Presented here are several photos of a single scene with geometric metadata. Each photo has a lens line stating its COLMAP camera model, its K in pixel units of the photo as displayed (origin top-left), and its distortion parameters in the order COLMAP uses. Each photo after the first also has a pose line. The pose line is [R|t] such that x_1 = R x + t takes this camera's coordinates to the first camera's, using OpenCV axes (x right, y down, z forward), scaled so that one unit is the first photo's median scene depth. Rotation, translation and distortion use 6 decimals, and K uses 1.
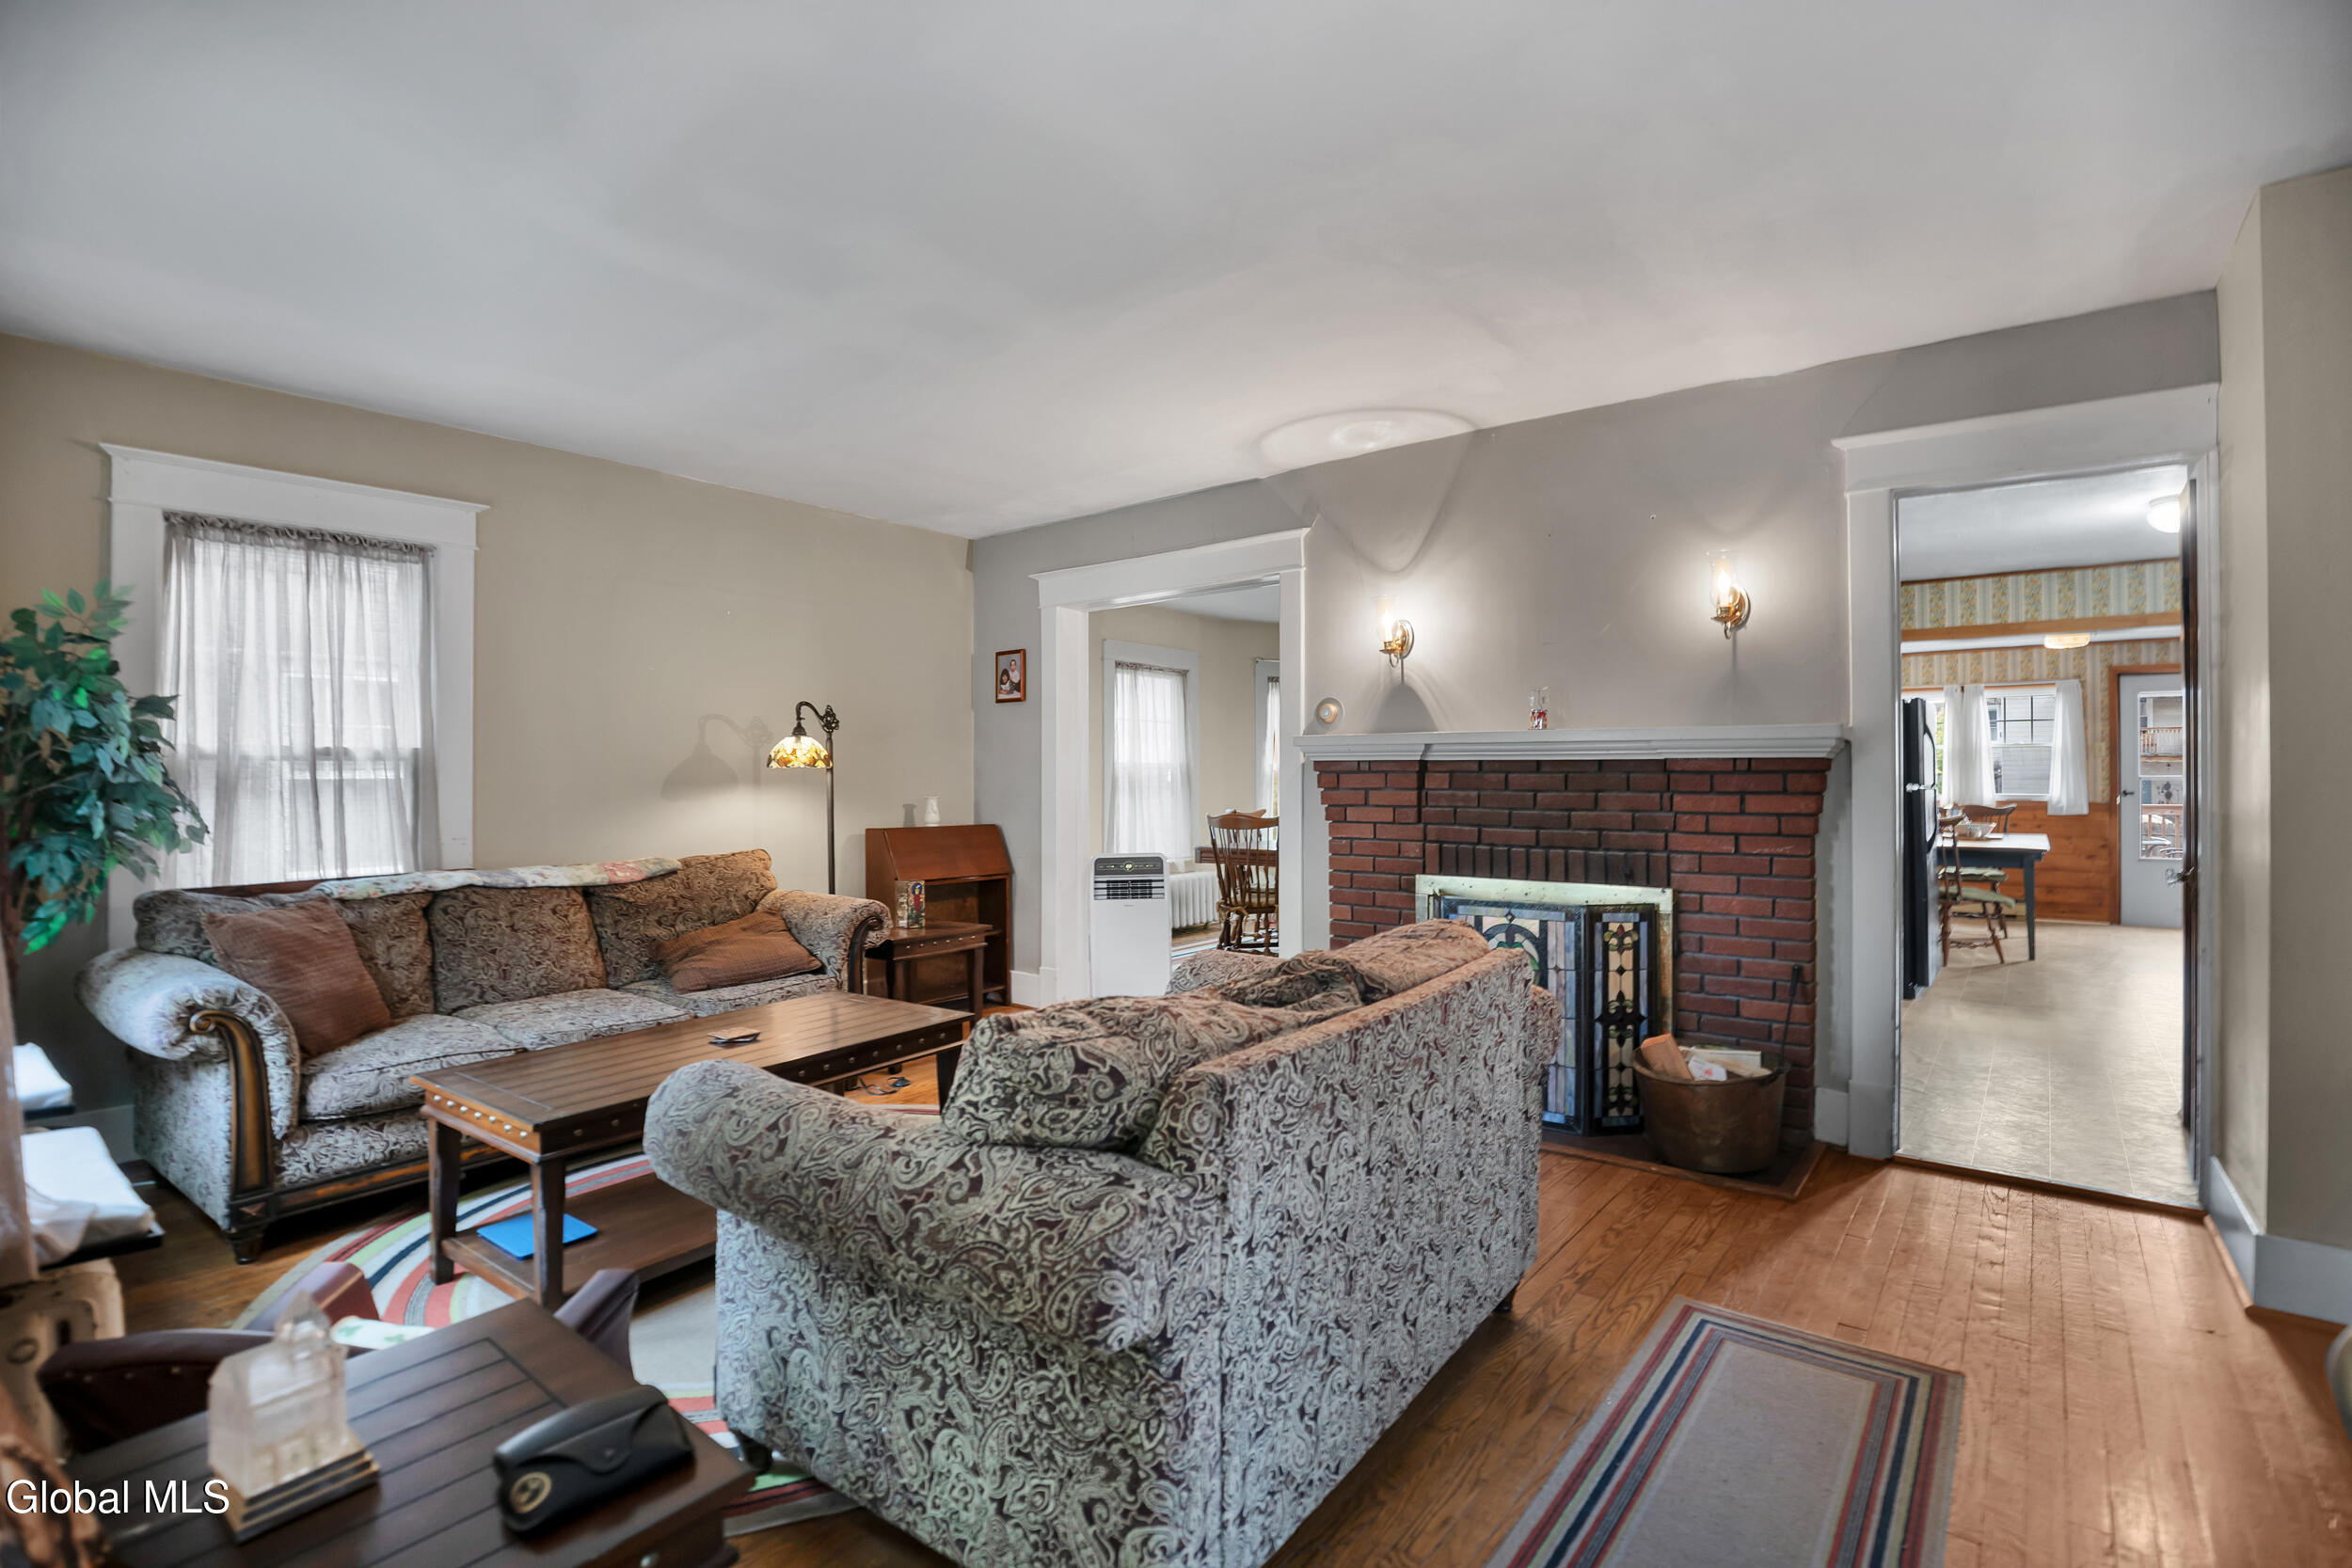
lens RADIAL K [[1112.7, 0, 1157.8], [0, 1112.7, 770.2], [0, 0, 1]] dist [-0.033302, 0.005427]
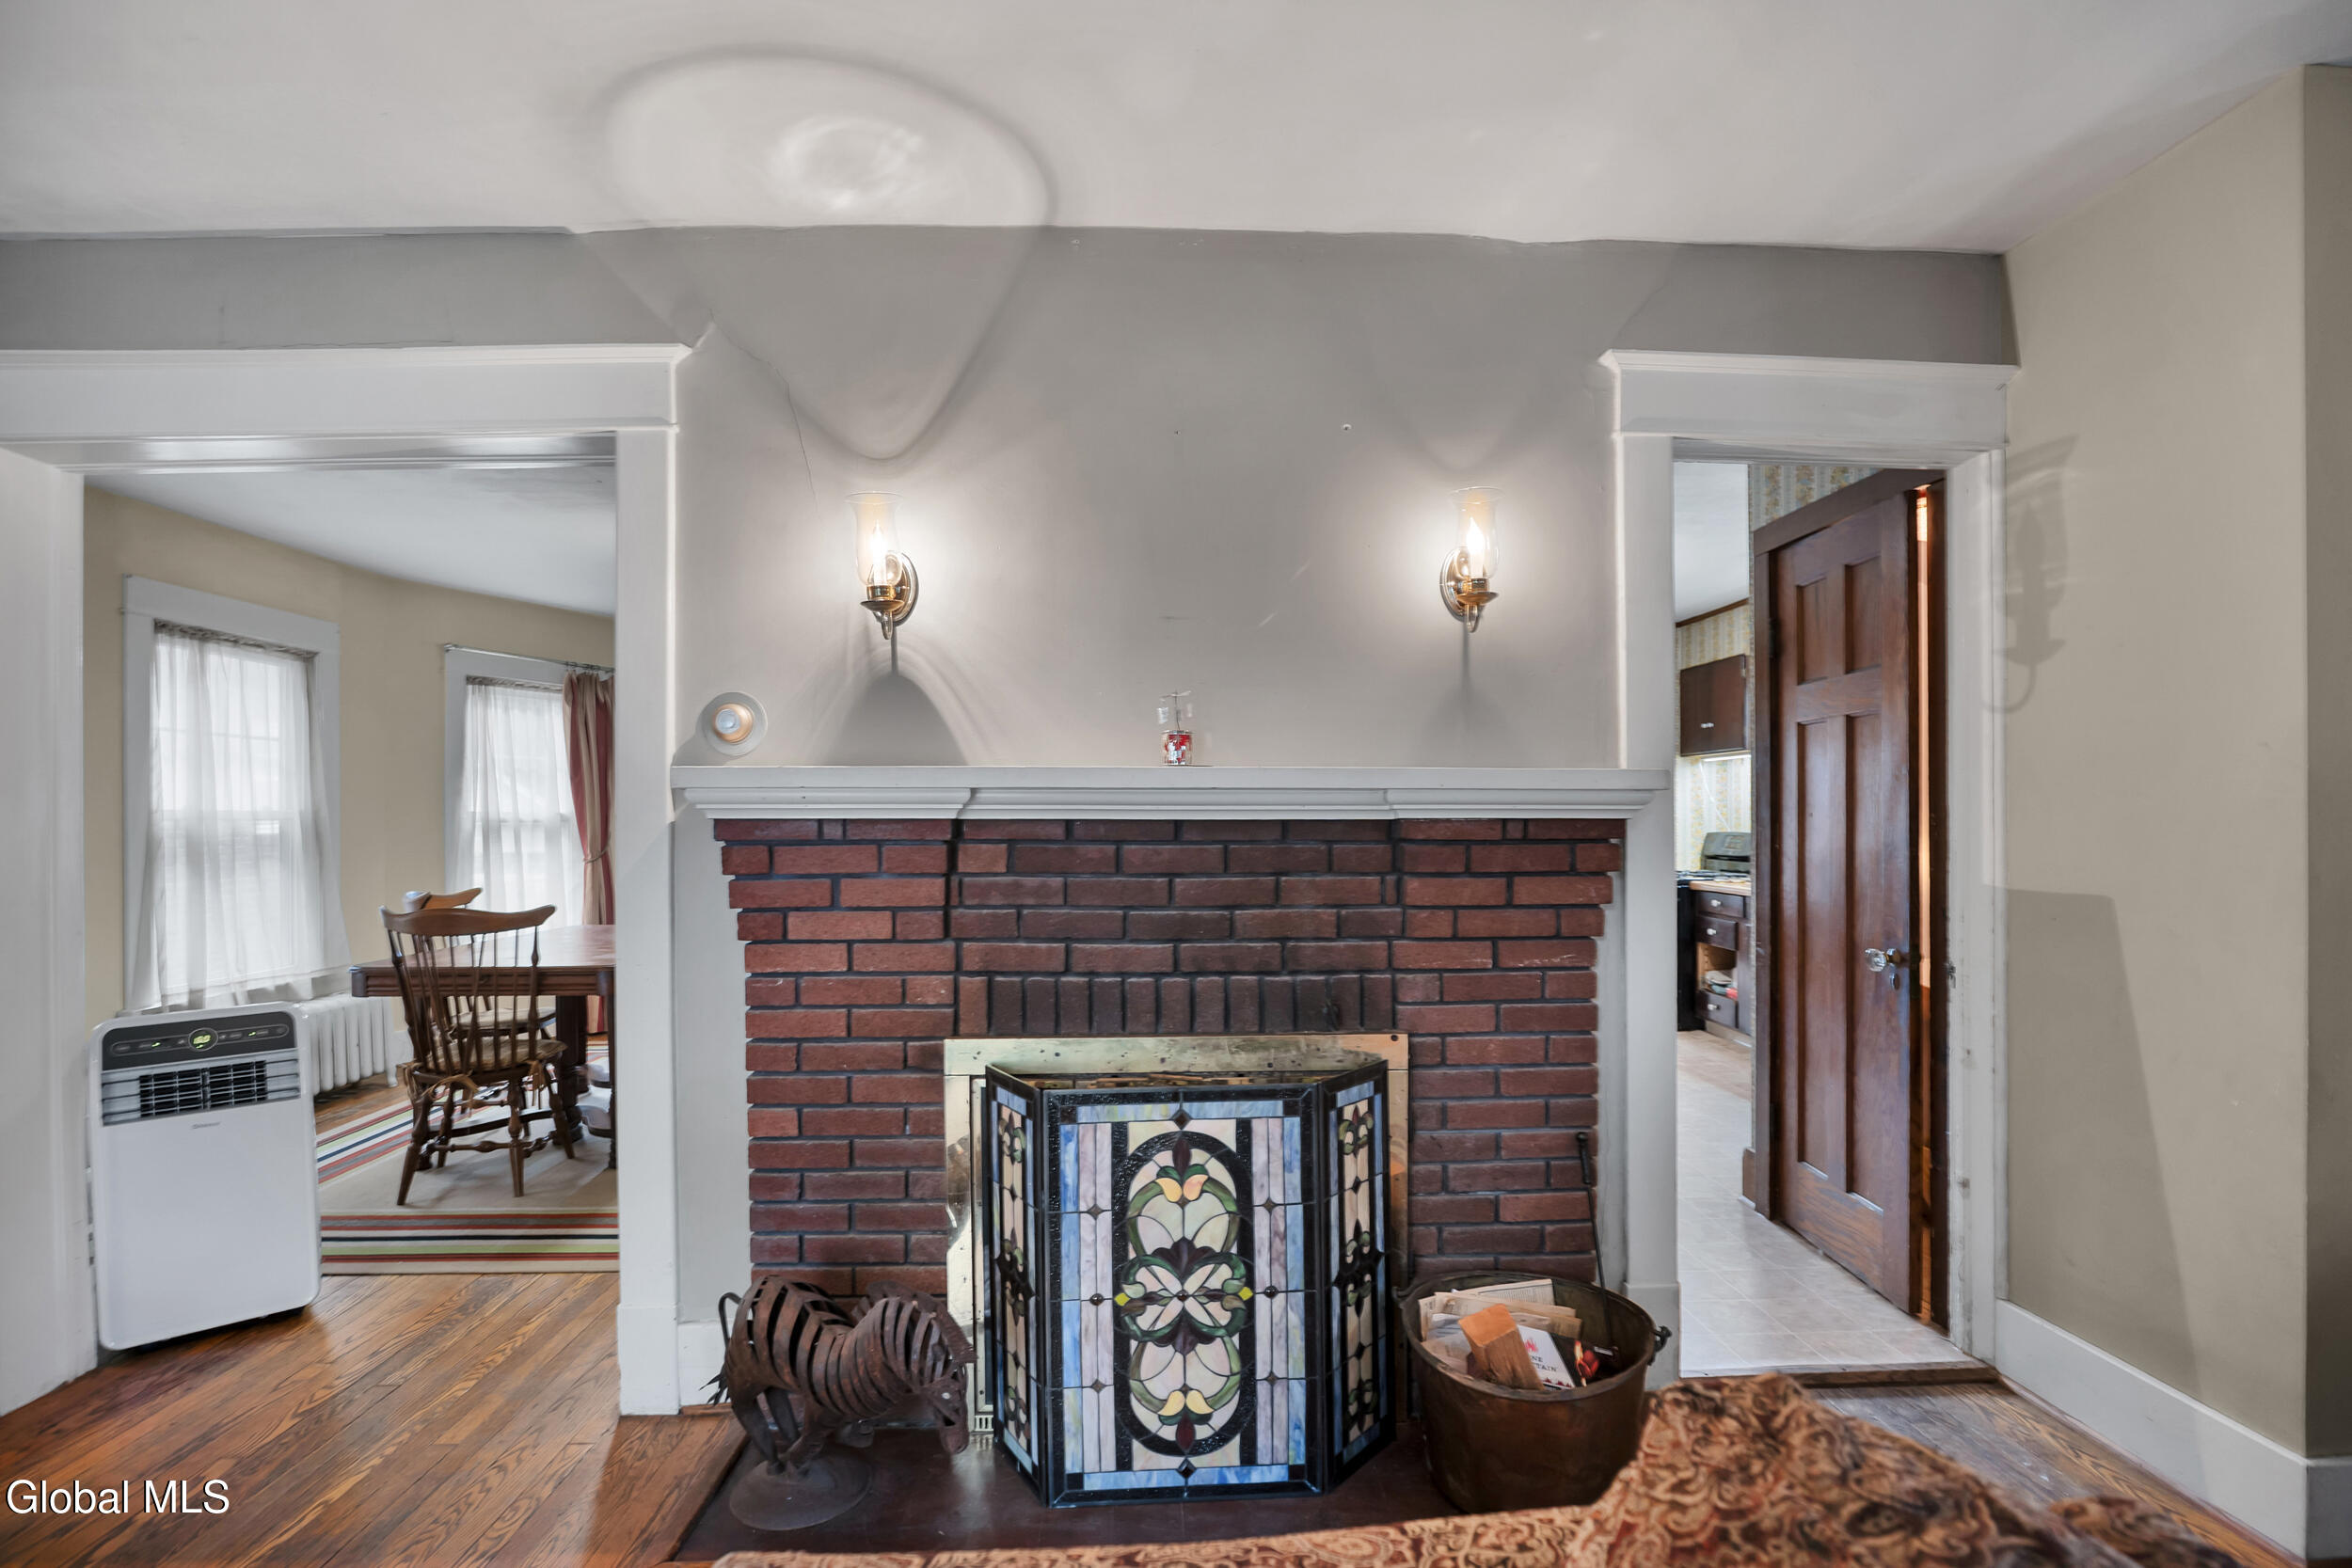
lens RADIAL K [[1112.7, 0, 1195.8], [0, 1112.7, 822.4], [0, 0, 1]] dist [-0.033302, 0.005427]
pose [[0.743550, -0.005174, 0.668661, -0.030201], [-0.001011, 0.999960, 0.008862, -0.013552], [-0.668680, -0.007265, 0.743515, 0.591734]]
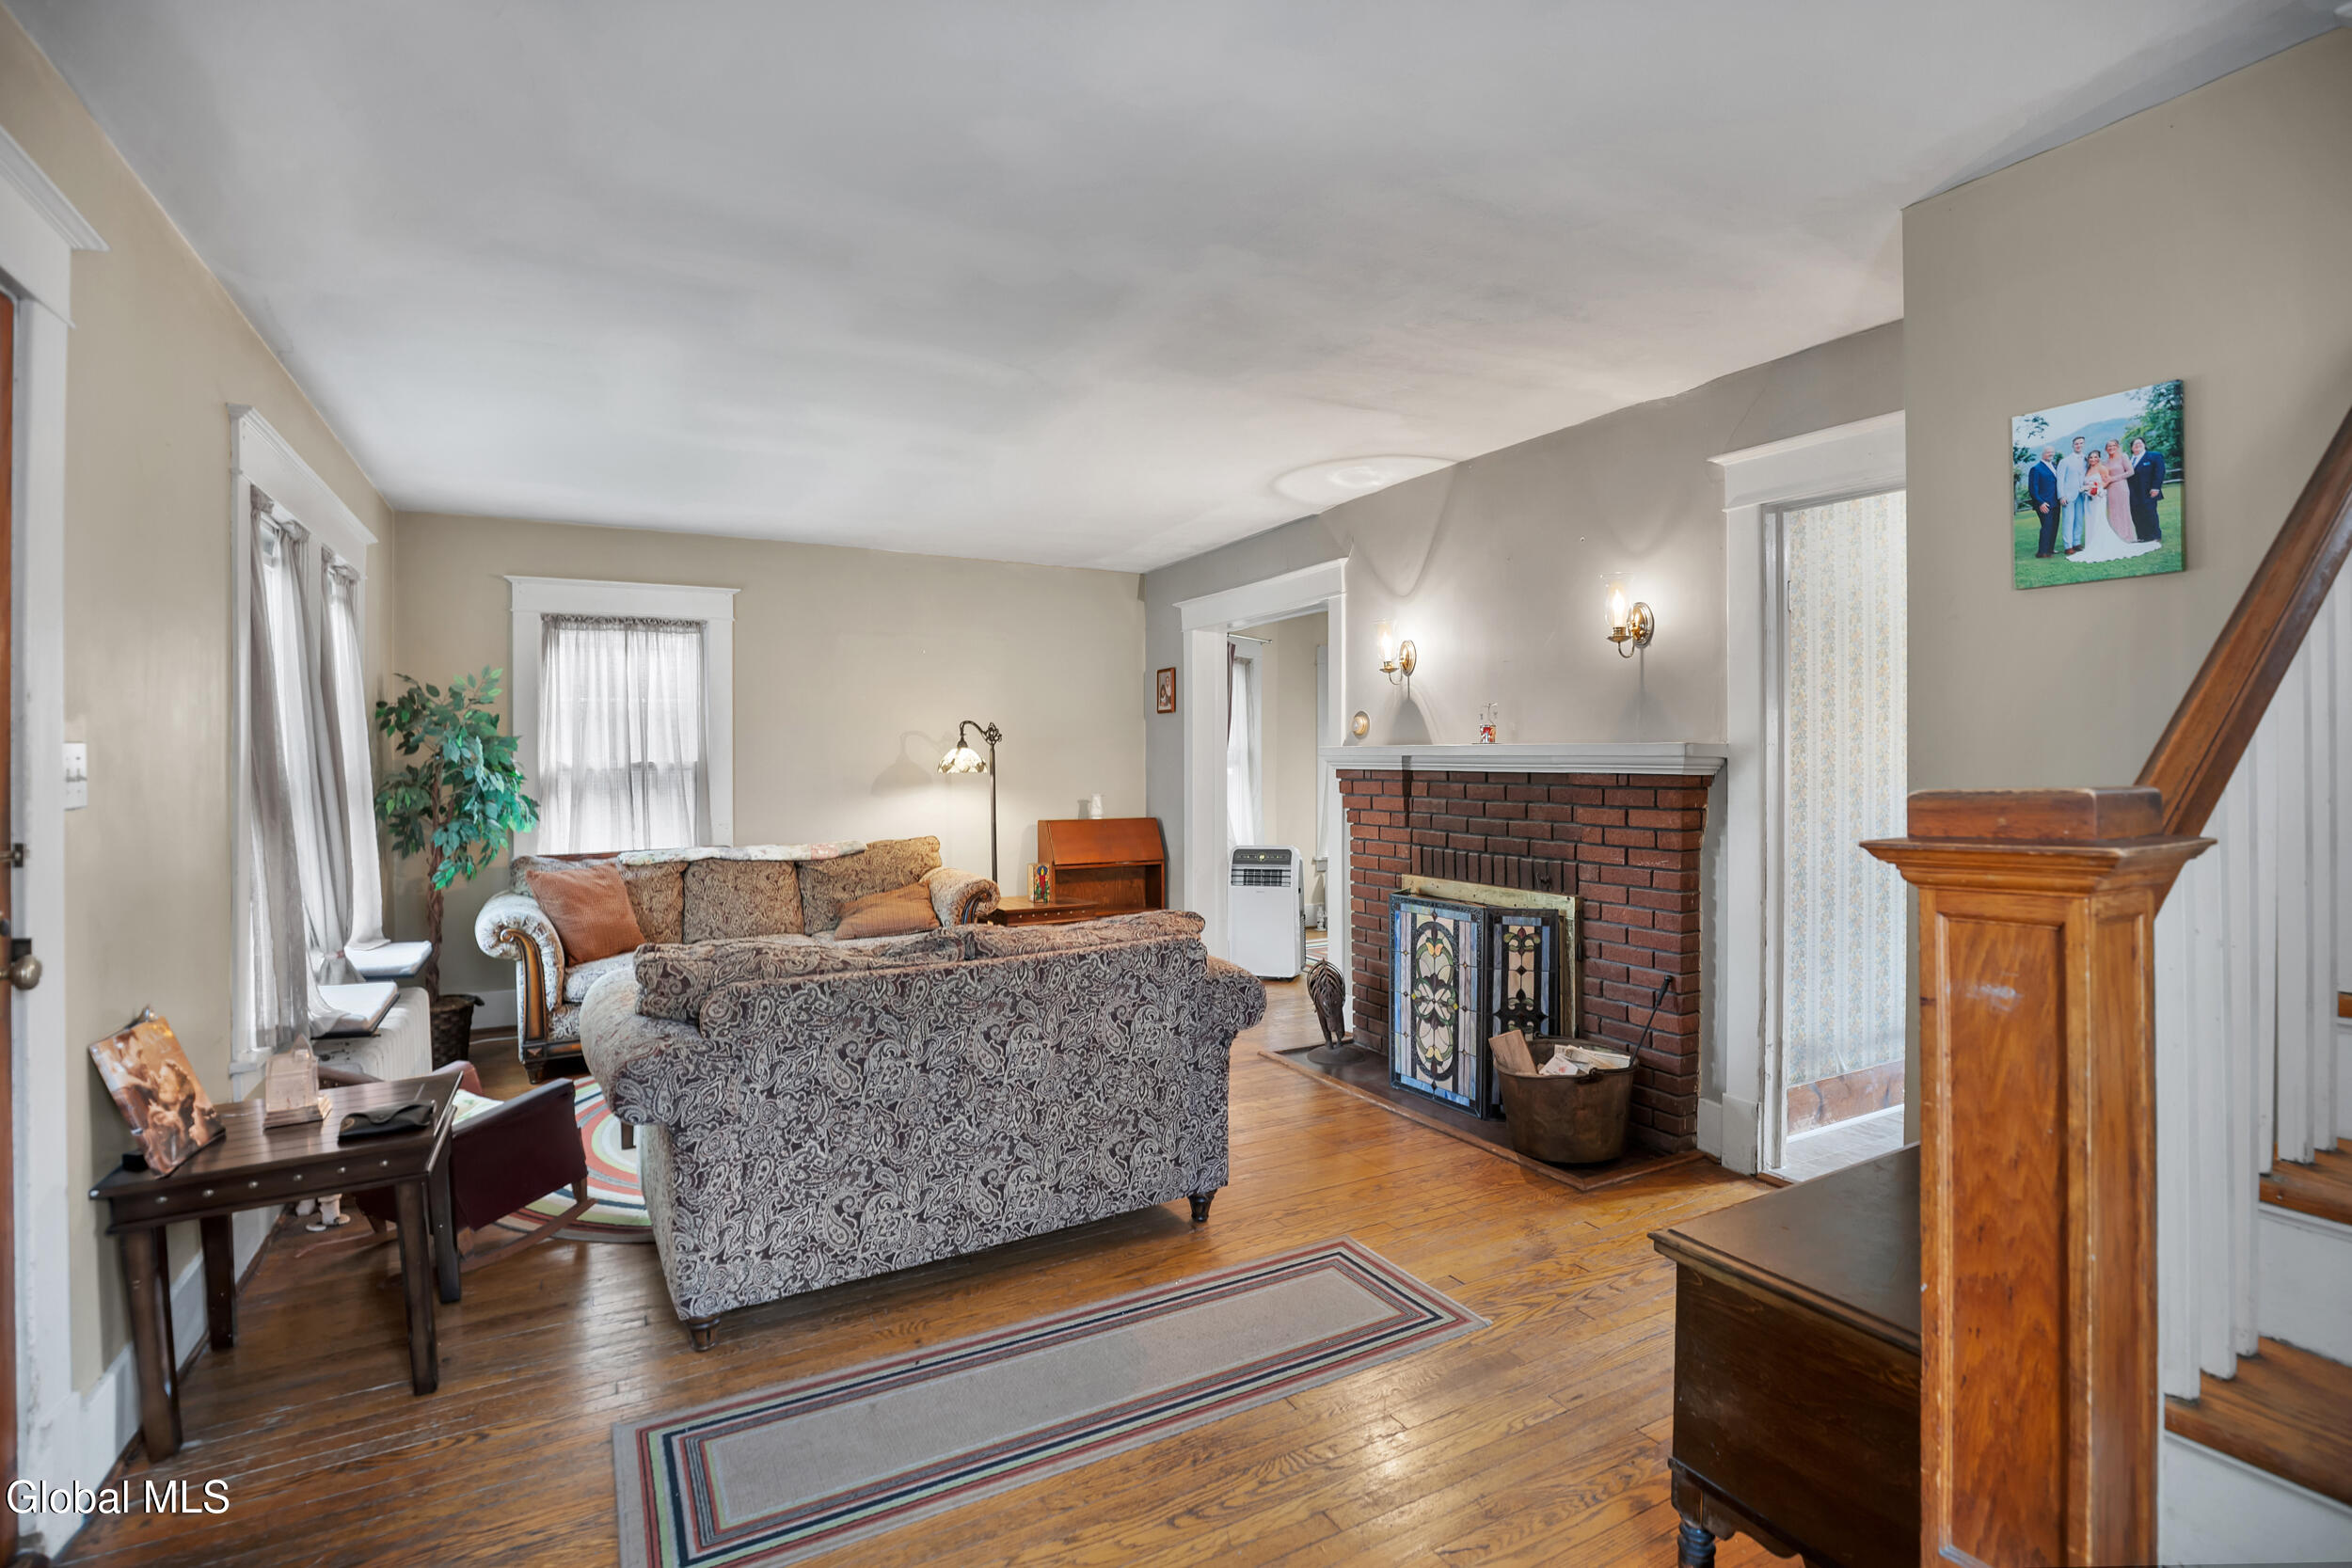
lens RADIAL K [[1112.7, 0, 1167.5], [0, 1112.7, 769.5], [0, 0, 1]] dist [-0.033302, 0.005427]
pose [[0.923414, 0.000965, -0.383805, 0.486830], [0.005136, 0.999876, 0.014870, -0.029918], [0.383771, -0.015702, 0.923295, -0.115106]]
